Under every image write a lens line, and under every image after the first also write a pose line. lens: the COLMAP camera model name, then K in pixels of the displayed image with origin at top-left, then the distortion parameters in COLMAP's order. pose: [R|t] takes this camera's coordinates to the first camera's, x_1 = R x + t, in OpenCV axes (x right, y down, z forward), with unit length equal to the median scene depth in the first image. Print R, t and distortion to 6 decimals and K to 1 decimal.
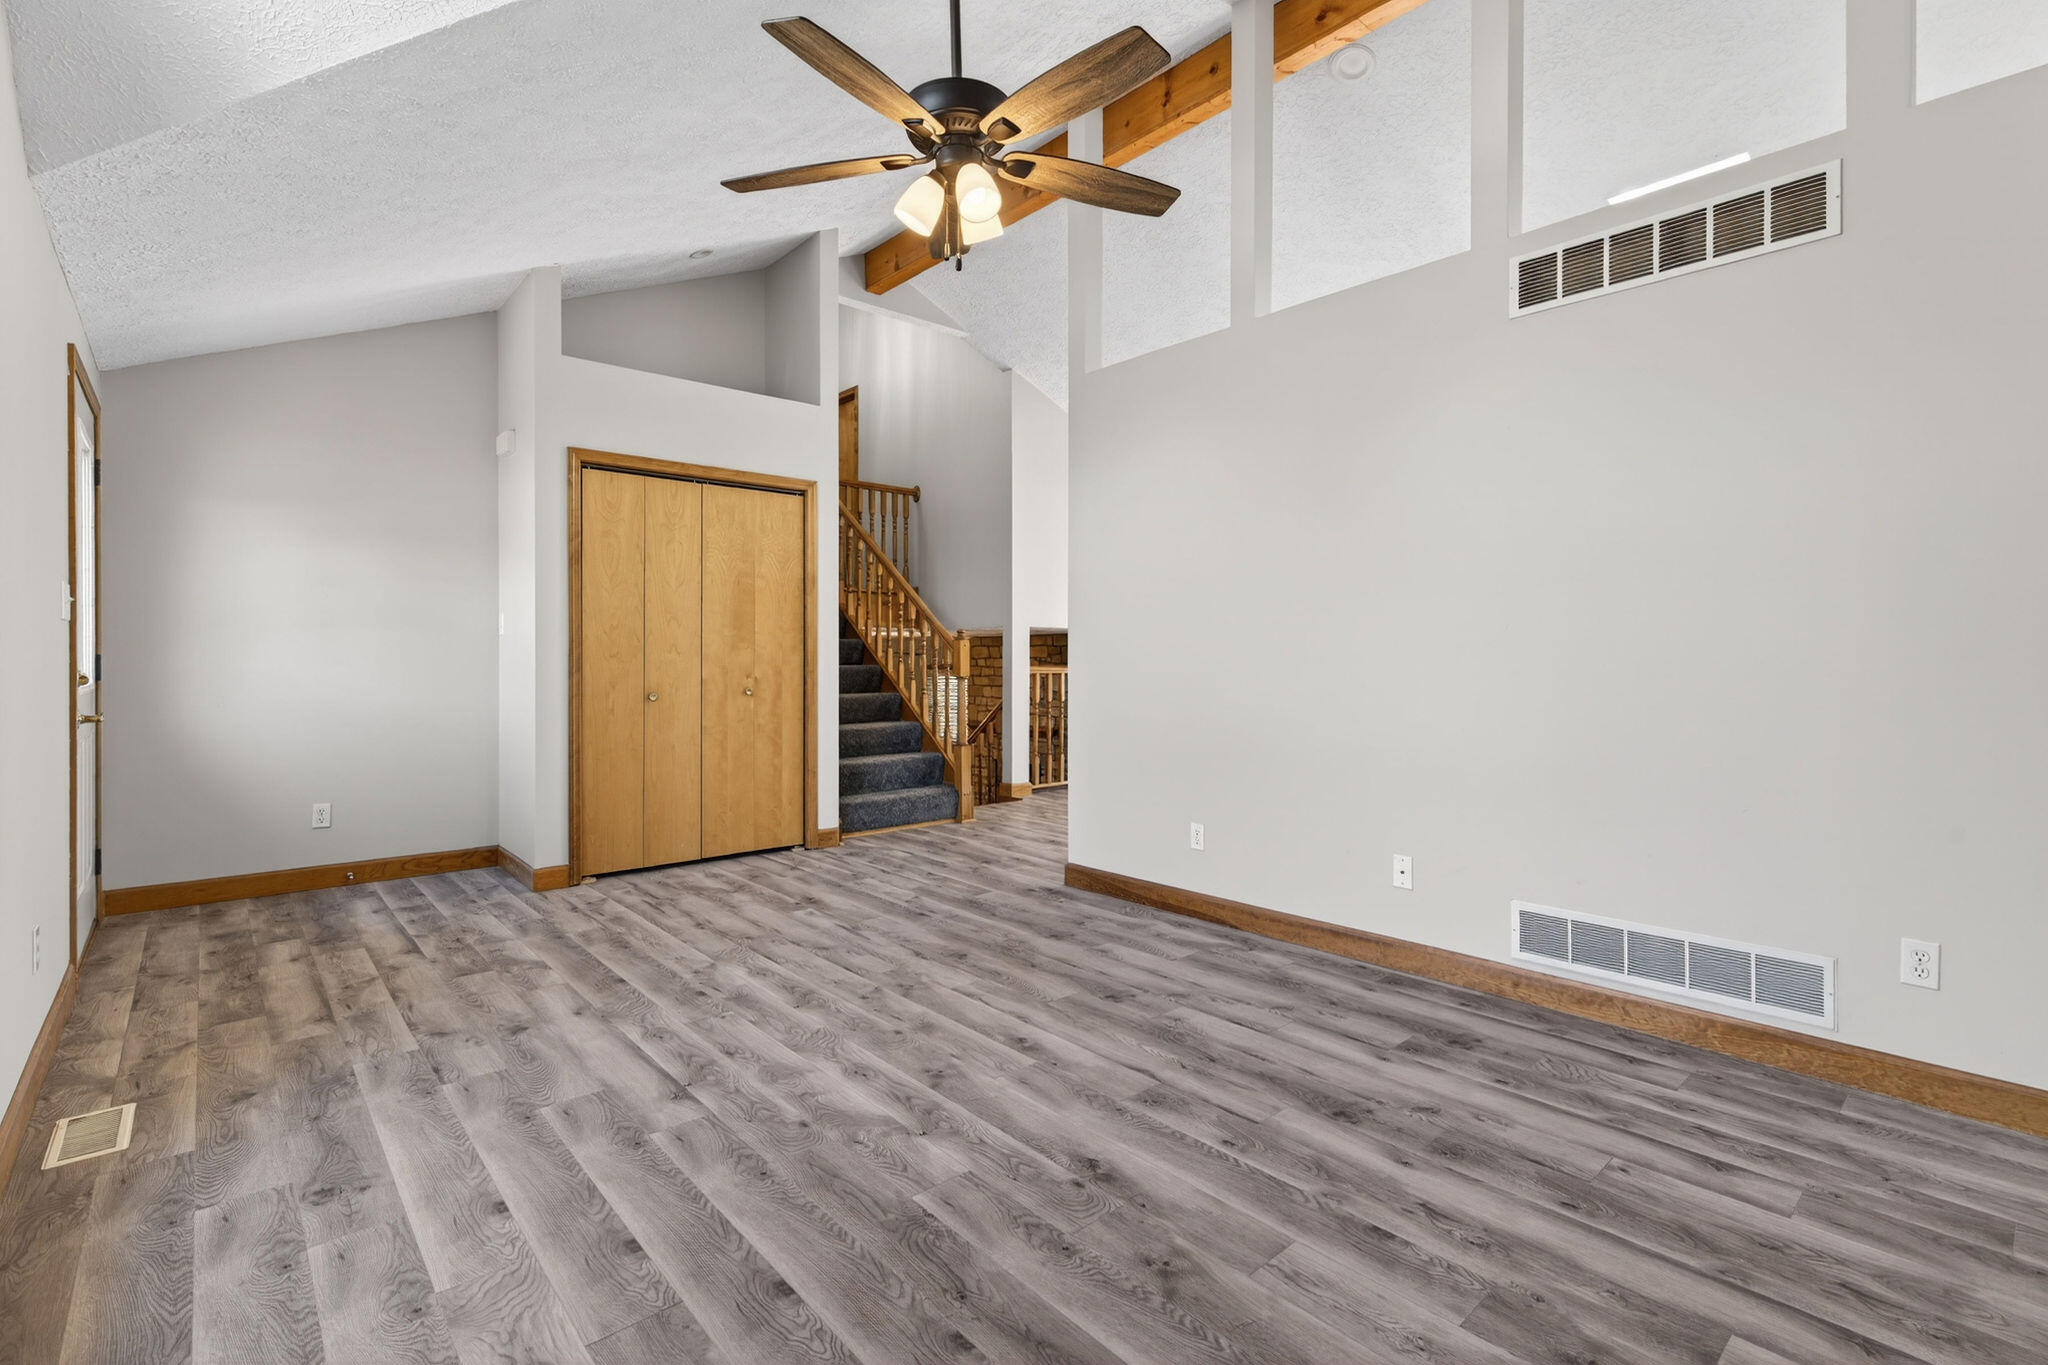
lens RADIAL K [[928.2, 0, 1009.9], [0, 928.2, 654.0], [0, 0, 1]] dist [-0.000805, 0.000561]
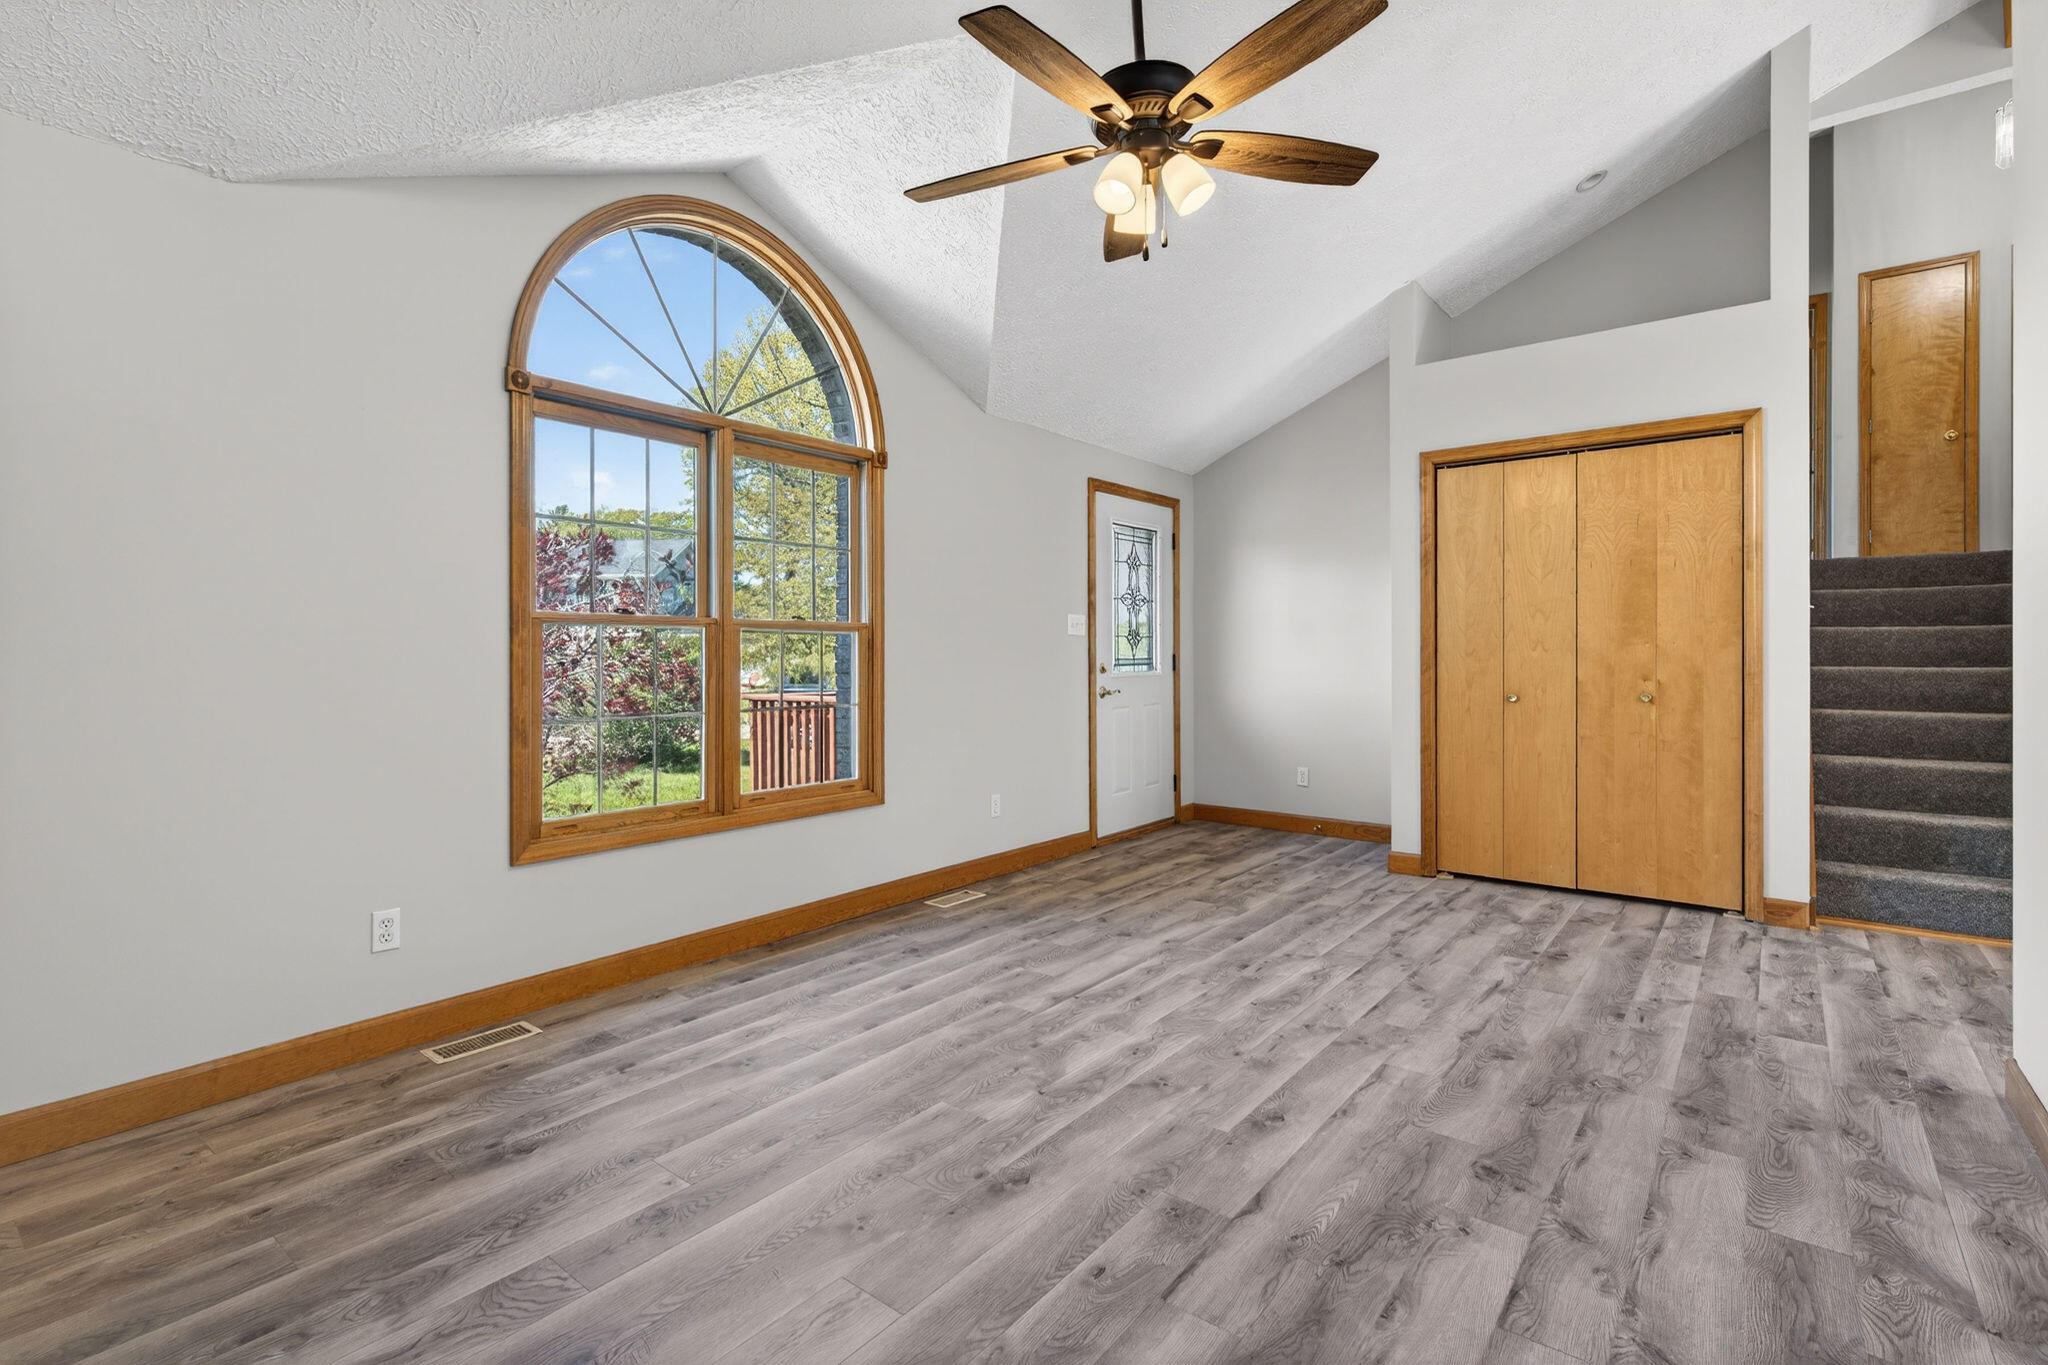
lens RADIAL K [[938.7, 0, 1023.4], [0, 938.7, 656.6], [0, 0, 1]] dist [-0.002077, 0.003847]
pose [[0.184262, 0.001477, -0.982876, 0.735316], [0.007570, 0.999967, 0.002922, -0.002521], [0.982848, -0.007979, 0.184245, 0.574349]]
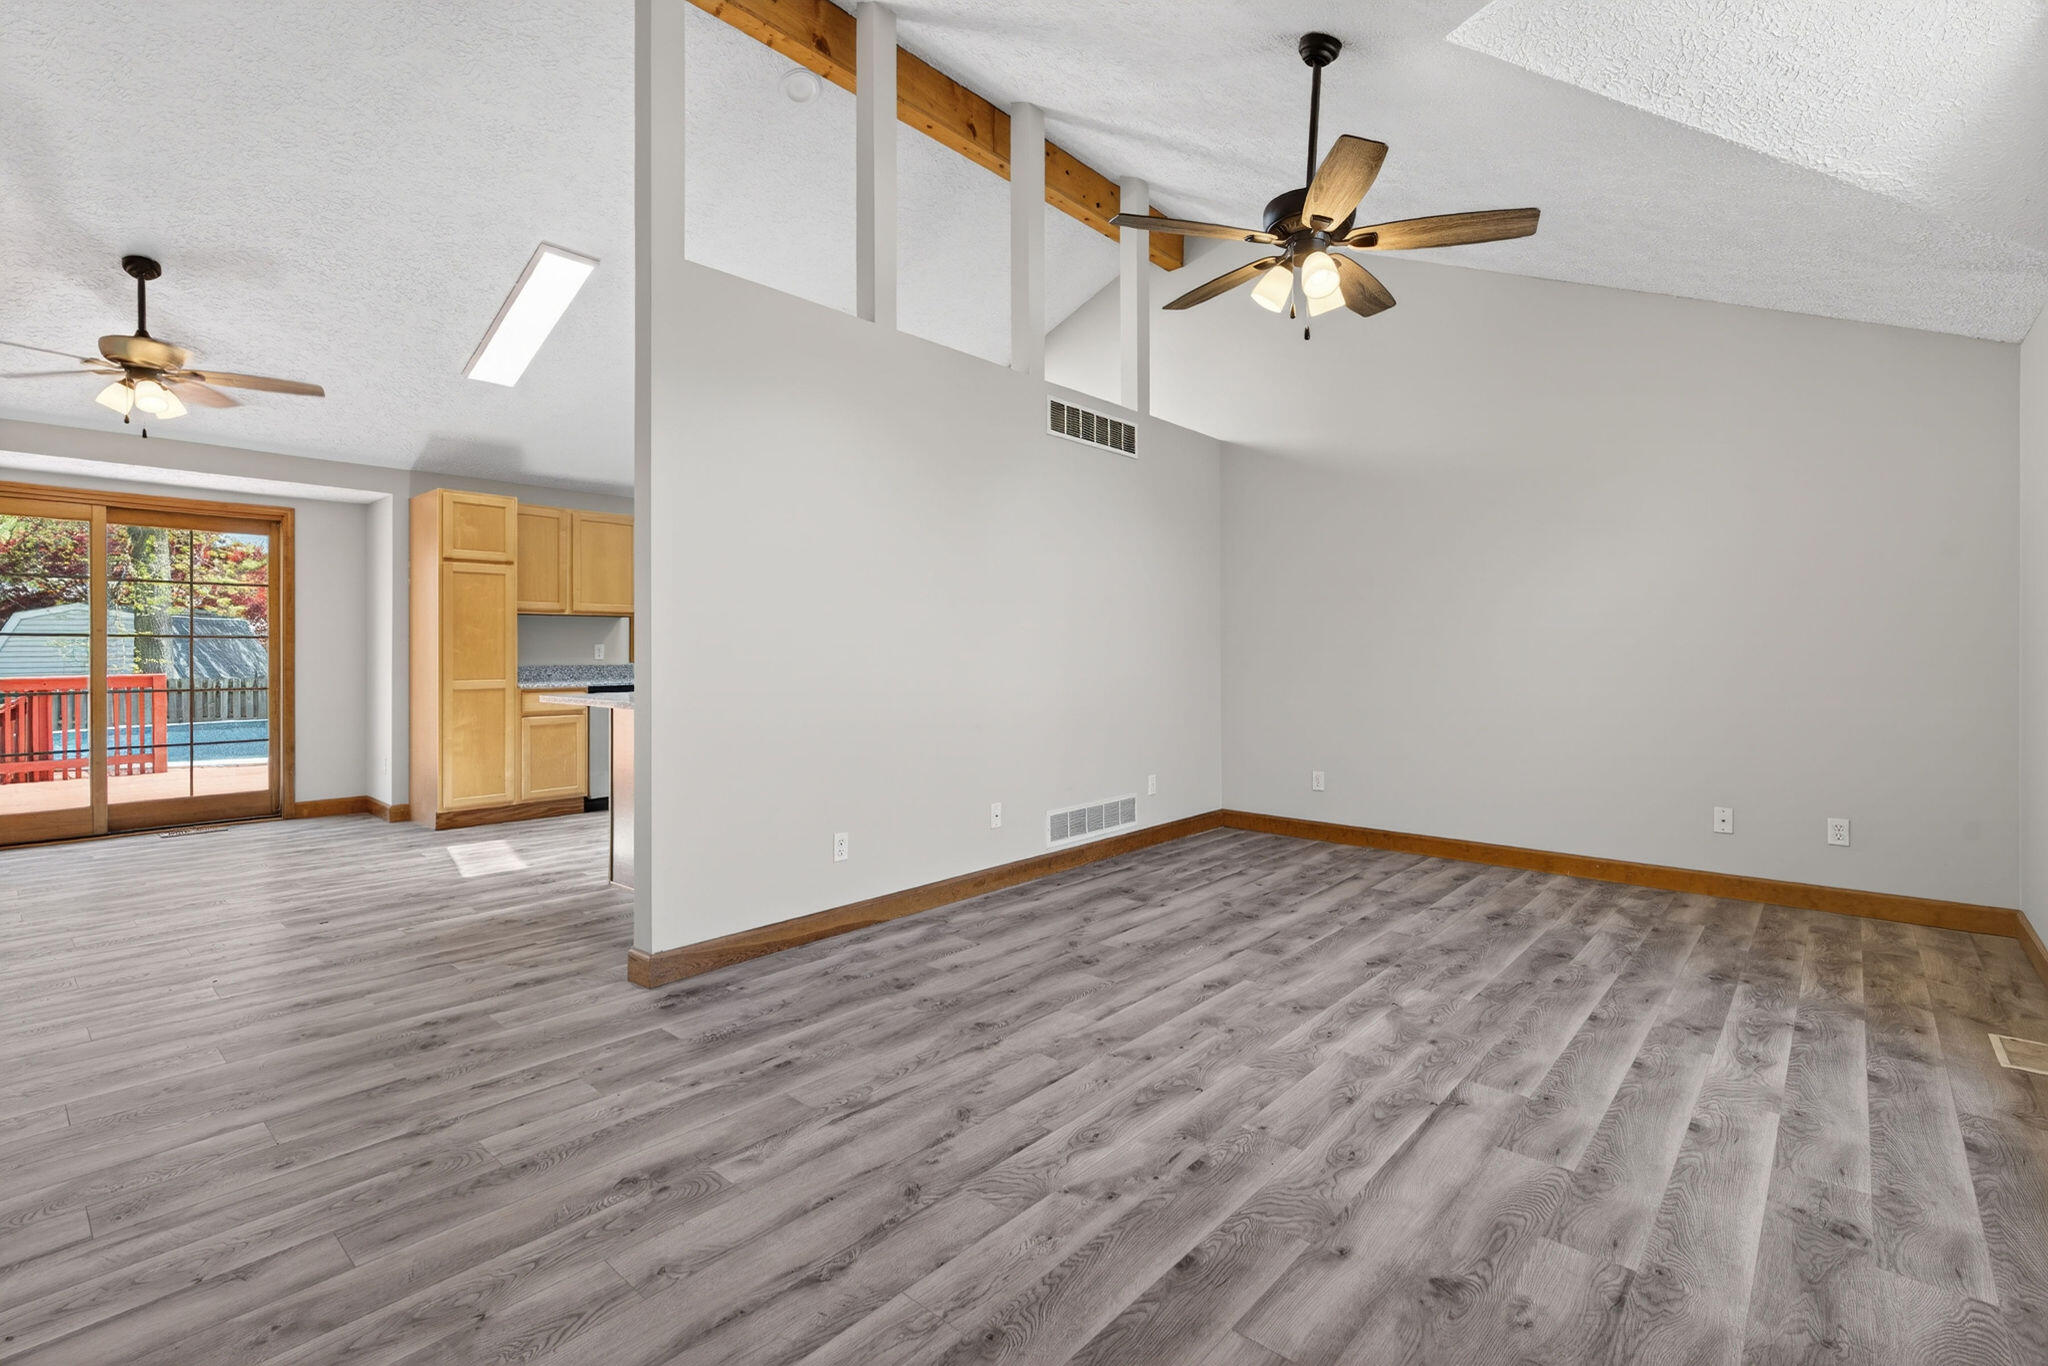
lens RADIAL K [[938.7, 0, 1023.4], [0, 938.7, 657.1], [0, 0, 1]] dist [-0.002077, 0.003847]
pose [[-0.128906, -0.005159, 0.991643, -1.027455], [-0.004410, 0.999980, 0.004629, 0.001149], [-0.991647, -0.003777, -0.128926, 1.271914]]
